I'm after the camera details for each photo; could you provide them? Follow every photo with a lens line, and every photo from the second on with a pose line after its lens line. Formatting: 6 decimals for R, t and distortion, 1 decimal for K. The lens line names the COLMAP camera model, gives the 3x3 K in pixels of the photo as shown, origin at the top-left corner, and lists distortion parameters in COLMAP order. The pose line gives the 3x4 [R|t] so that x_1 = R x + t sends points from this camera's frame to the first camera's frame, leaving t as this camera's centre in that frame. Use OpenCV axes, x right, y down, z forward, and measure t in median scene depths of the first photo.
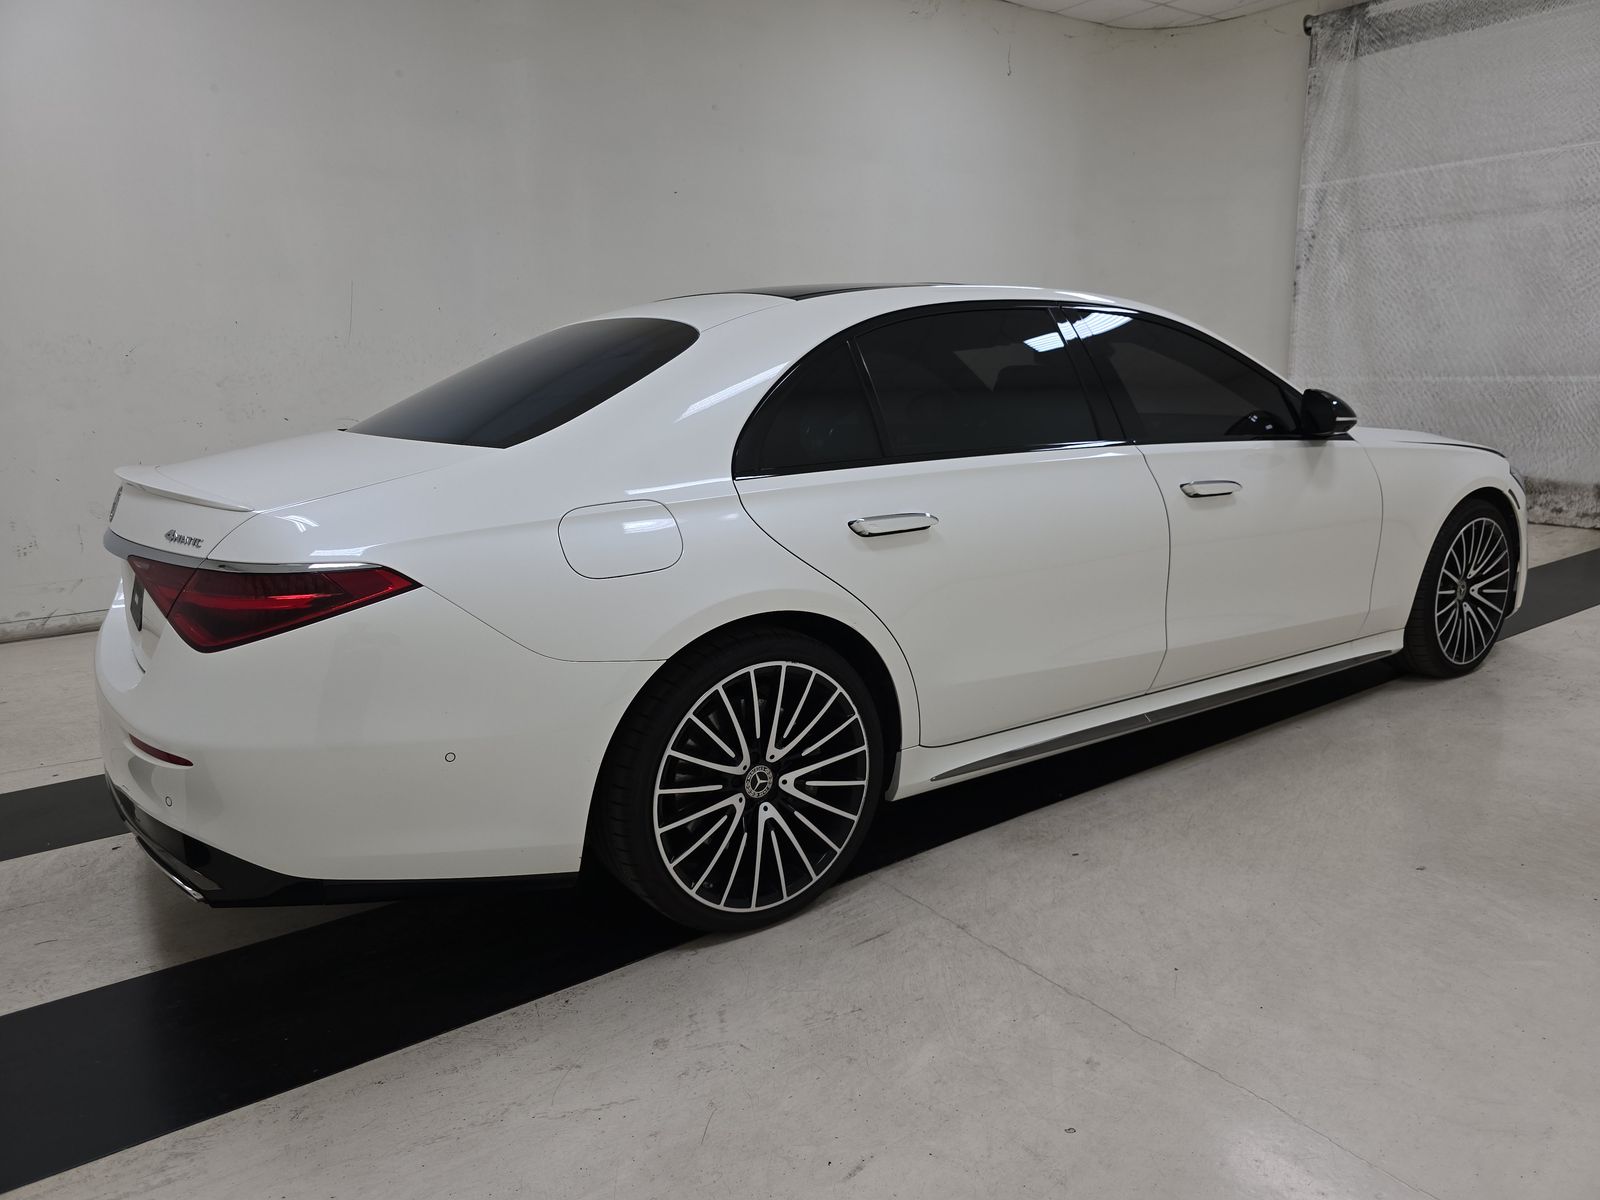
lens RADIAL K [[1073.4, 0, 793.1], [0, 1073.4, 588.7], [0, 0, 1]] dist [0.031730, -0.029868]
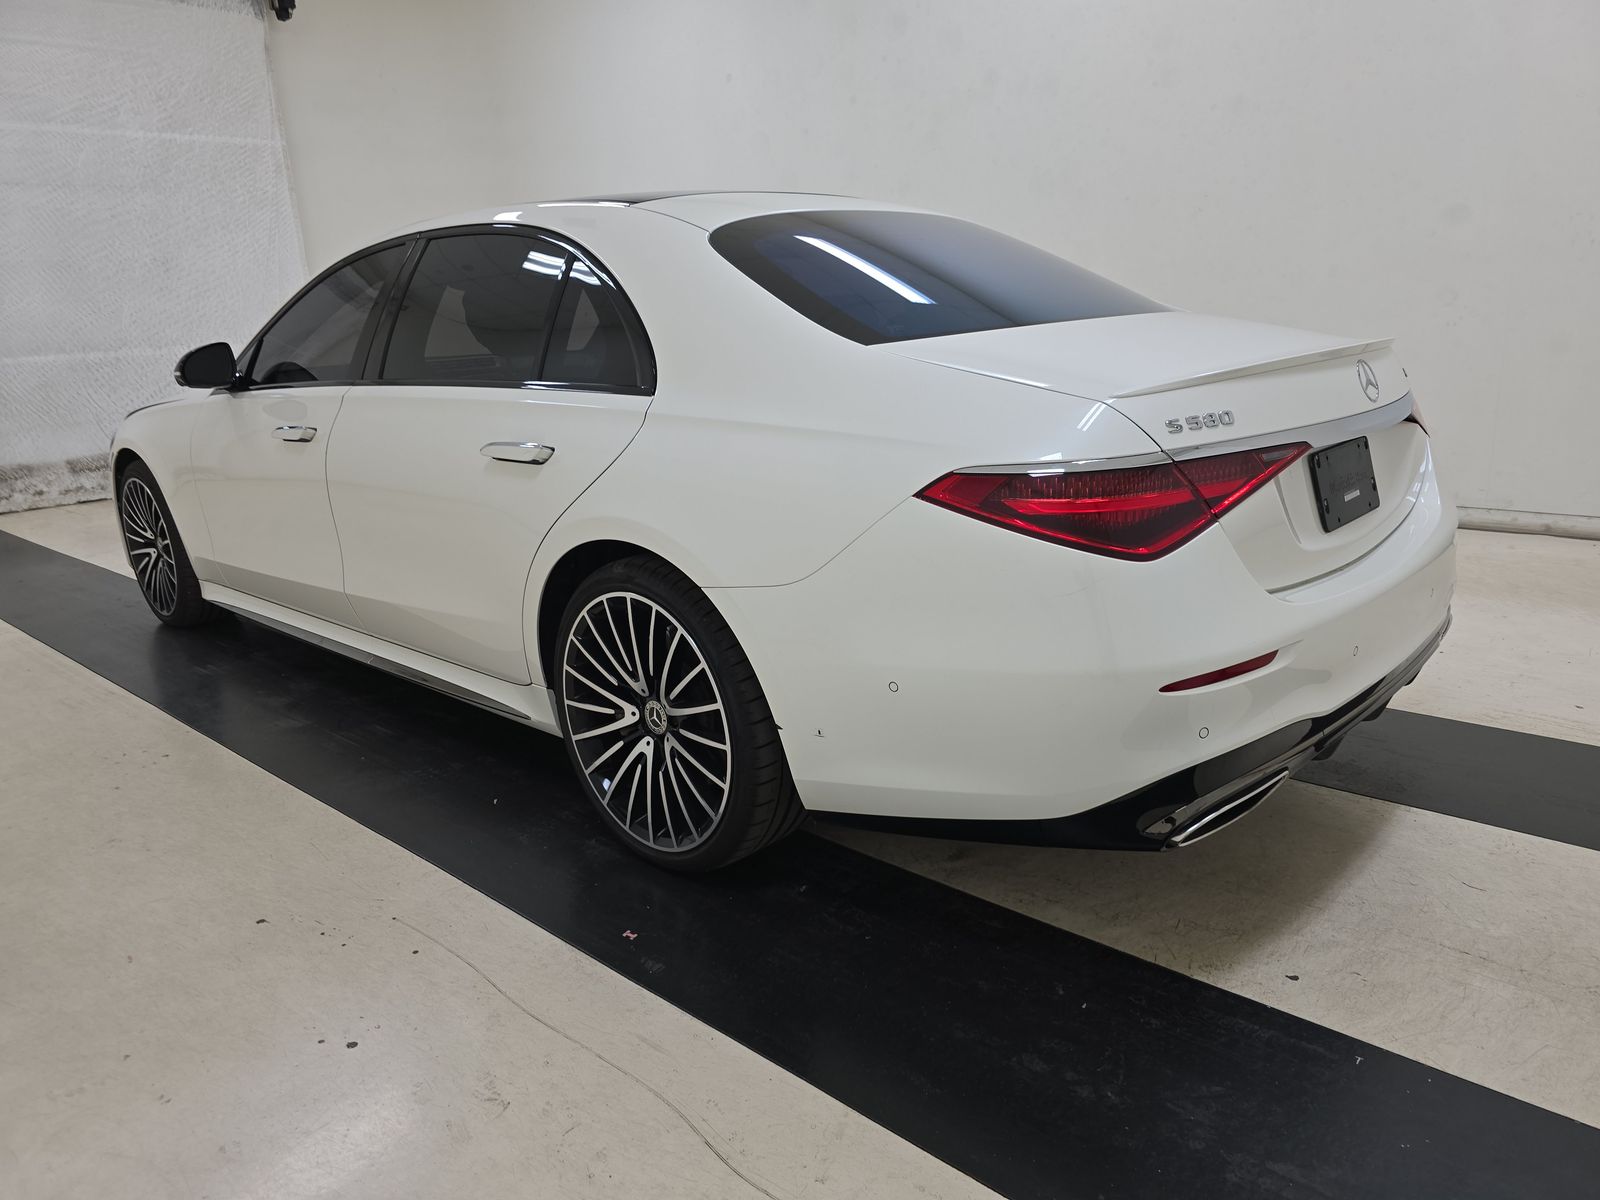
lens RADIAL K [[1073.4, 0, 802.9], [0, 1073.4, 607.9], [0, 0, 1]] dist [0.031730, -0.029868]
pose [[-0.211224, -0.231090, 0.949727, -0.427200], [0.246392, 0.927684, 0.280525, -0.080274], [-0.945873, 0.293258, -0.139010, 0.495662]]
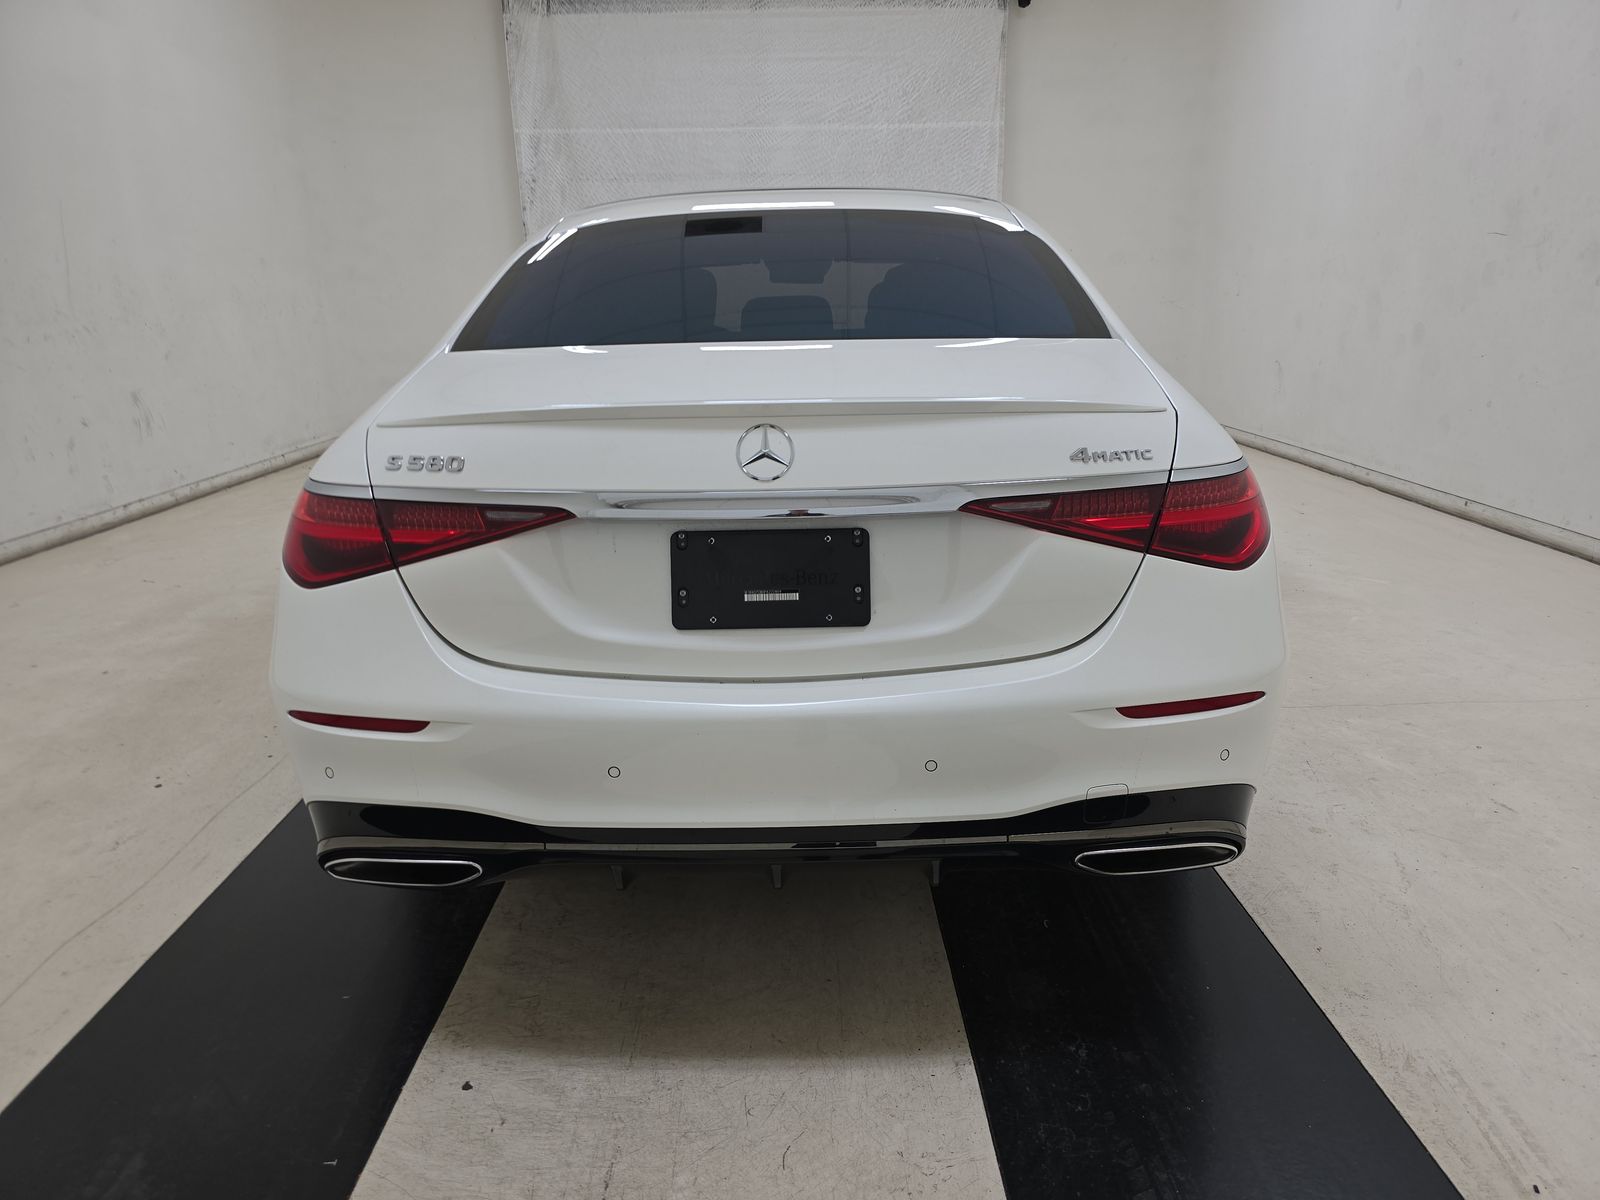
lens RADIAL K [[1073.4, 0, 811.3], [0, 1073.4, 608.9], [0, 0, 1]] dist [0.031730, -0.029868]
pose [[0.569971, -0.216207, 0.792709, -0.352690], [0.168075, 0.975039, 0.145087, -0.023045], [-0.804291, 0.050539, 0.592083, 0.190959]]
